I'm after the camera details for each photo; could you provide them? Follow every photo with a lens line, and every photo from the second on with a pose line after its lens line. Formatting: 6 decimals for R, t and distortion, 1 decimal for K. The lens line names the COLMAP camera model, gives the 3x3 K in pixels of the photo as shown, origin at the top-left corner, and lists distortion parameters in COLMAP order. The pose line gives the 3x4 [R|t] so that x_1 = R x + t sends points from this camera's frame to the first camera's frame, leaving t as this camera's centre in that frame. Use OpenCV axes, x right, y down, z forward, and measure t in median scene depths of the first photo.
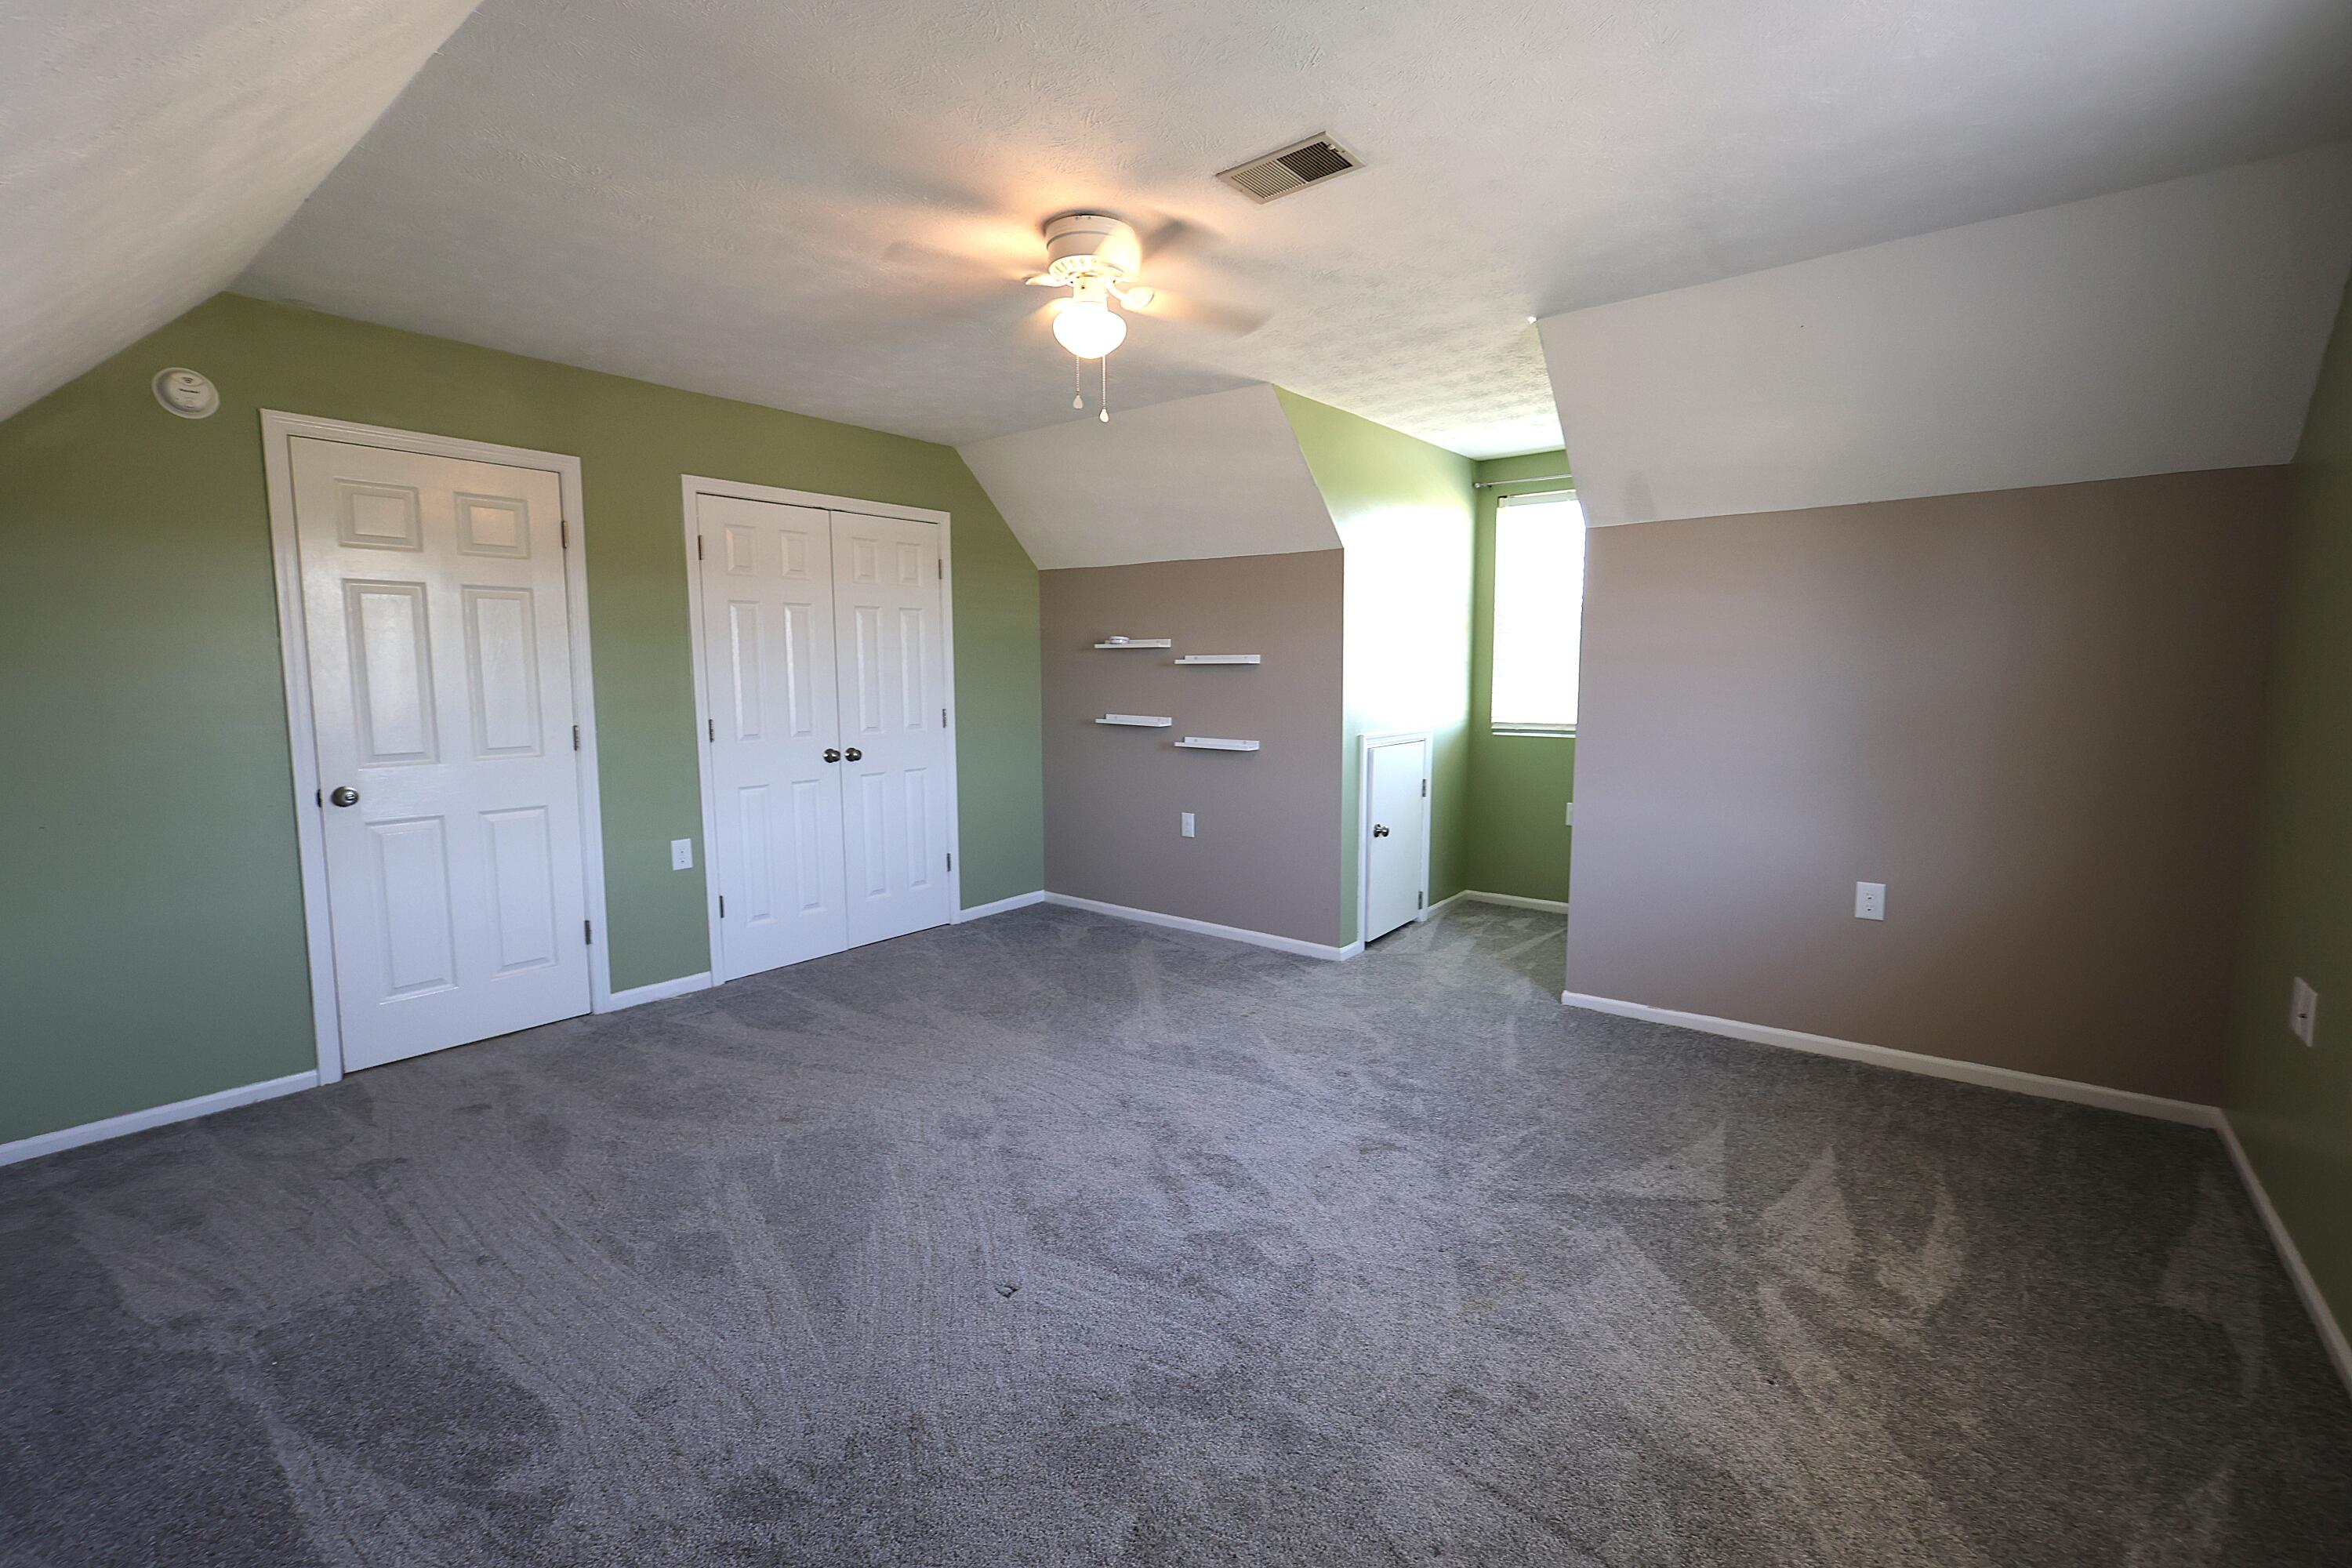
lens RADIAL K [[1022.4, 0, 1175.4], [0, 1022.4, 777.5], [0, 0, 1]] dist [0.002344, 0.000114]
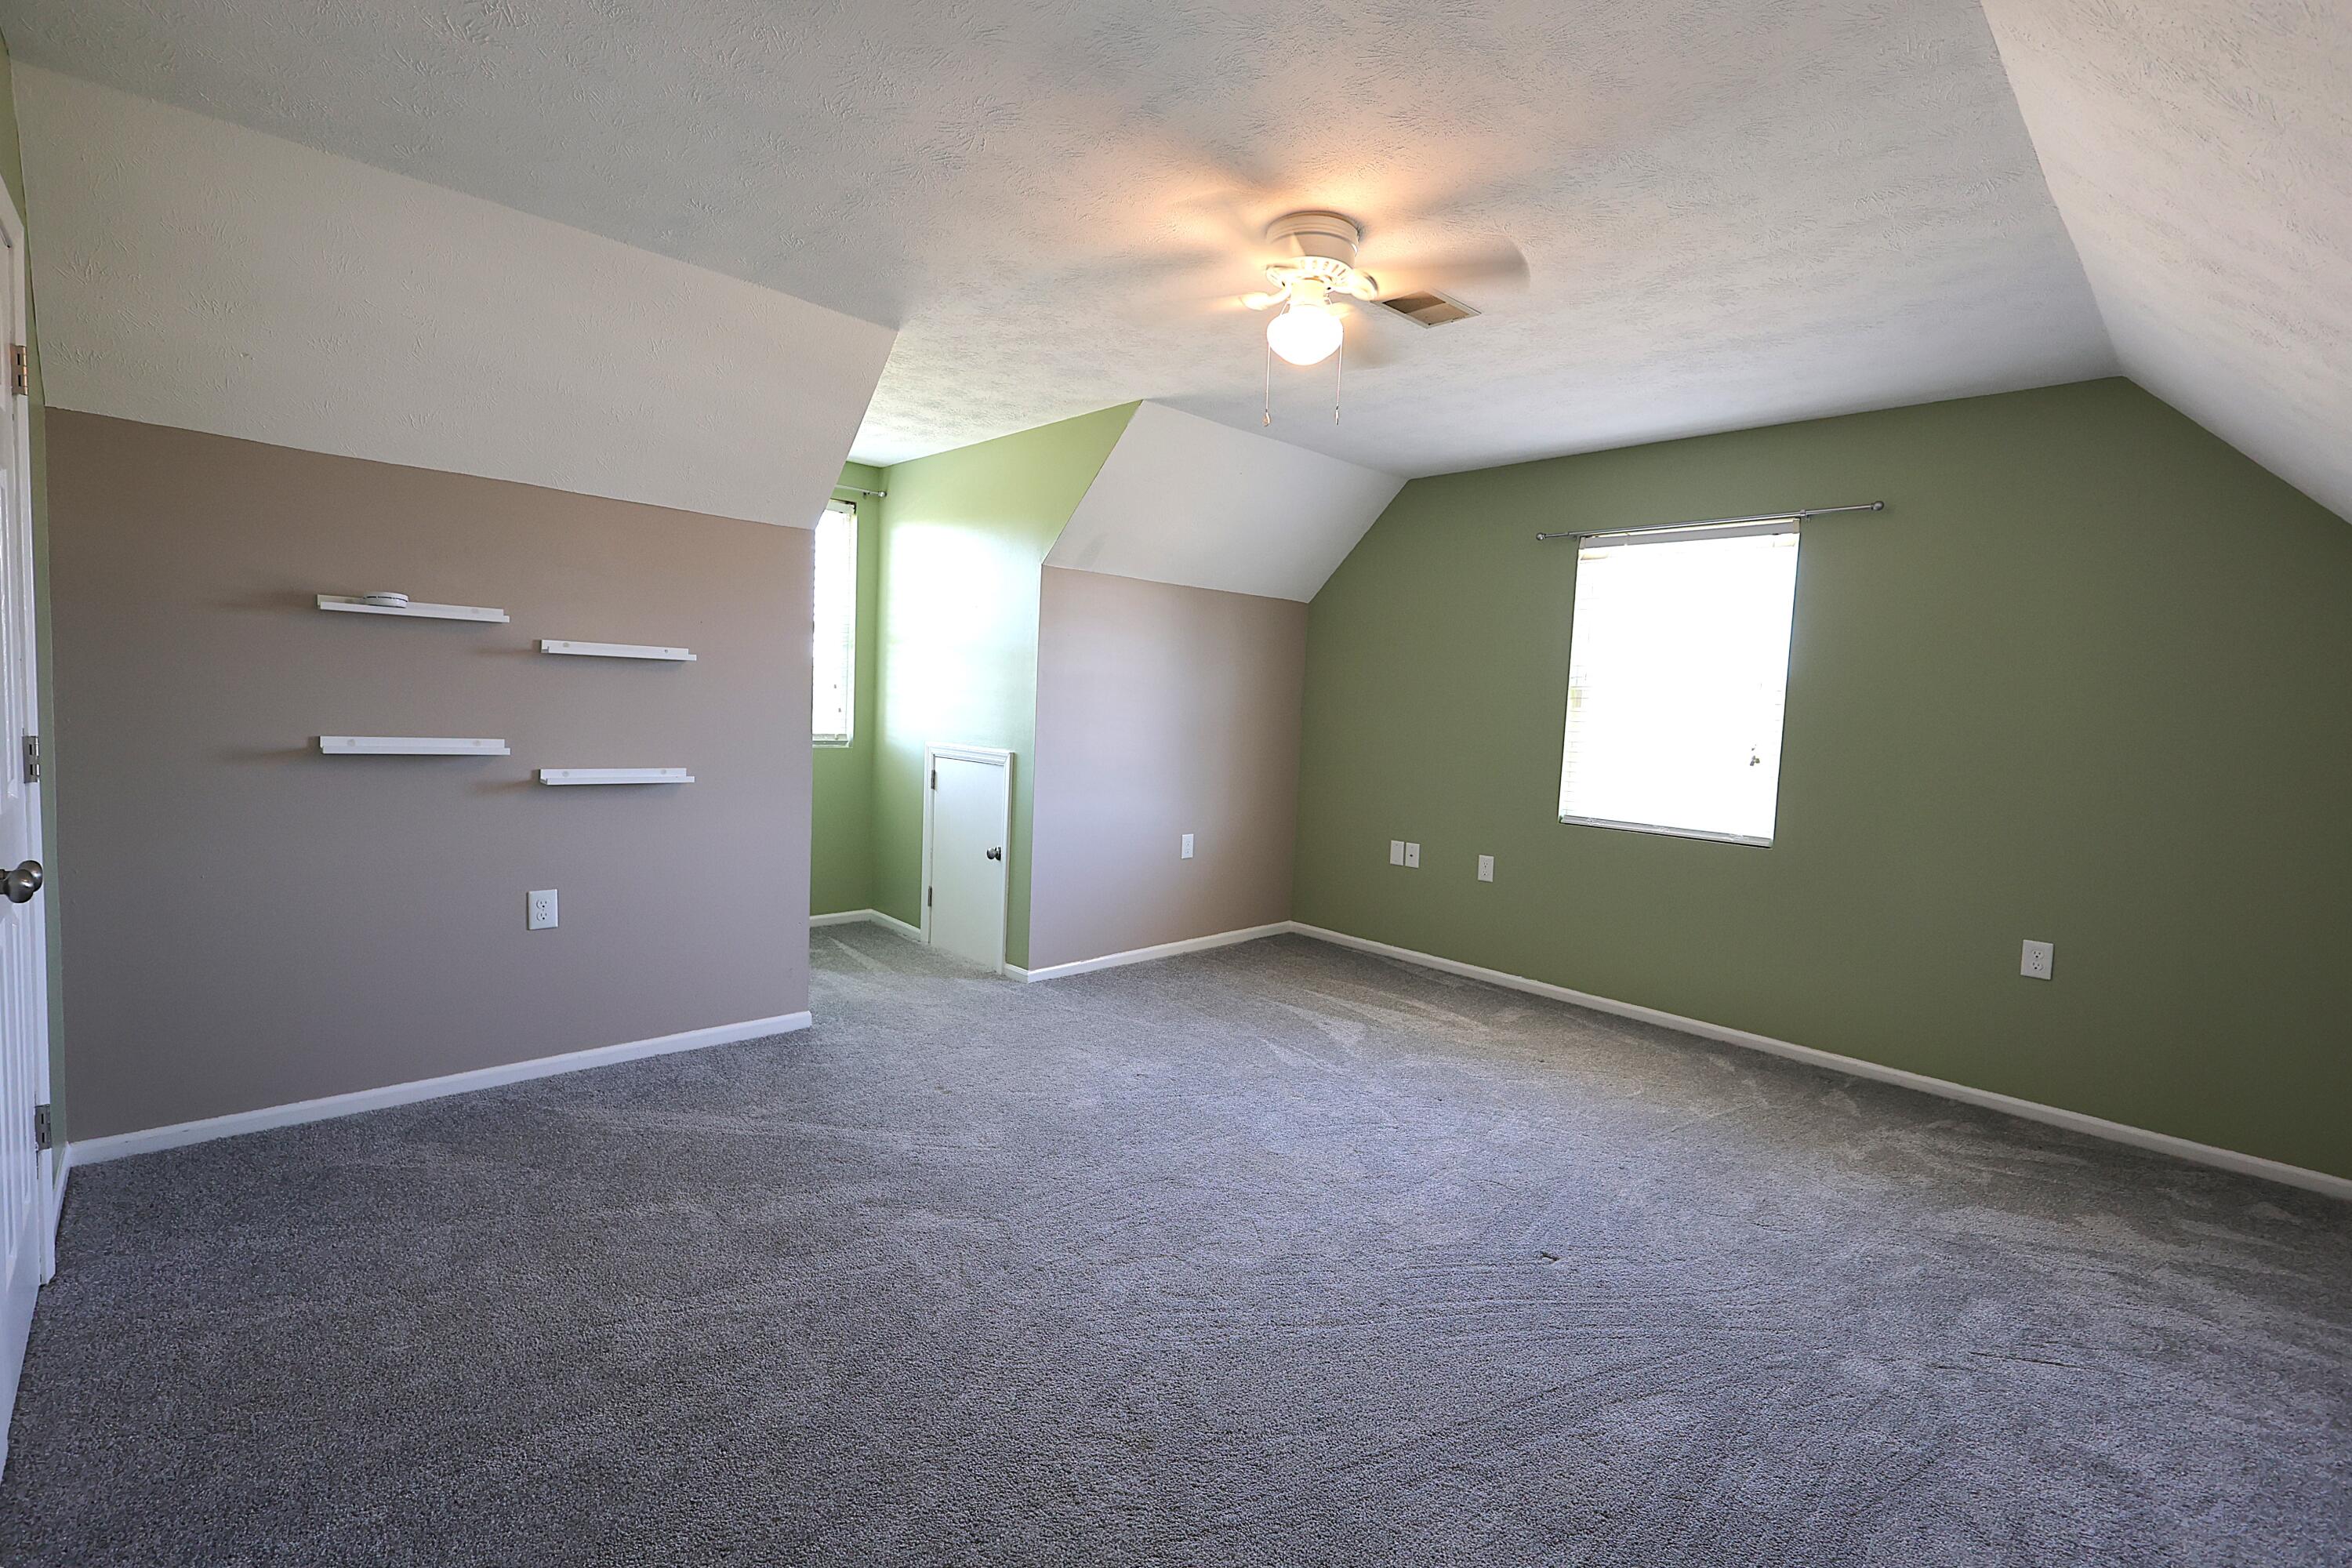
lens RADIAL K [[1022.4, 0, 1175.4], [0, 1022.4, 777.5], [0, 0, 1]] dist [0.002344, 0.000114]
pose [[0.142325, -0.067490, 0.987516, -0.646620], [0.059114, 0.996472, 0.059582, -0.057433], [-0.988053, 0.049896, 0.145813, 0.615619]]
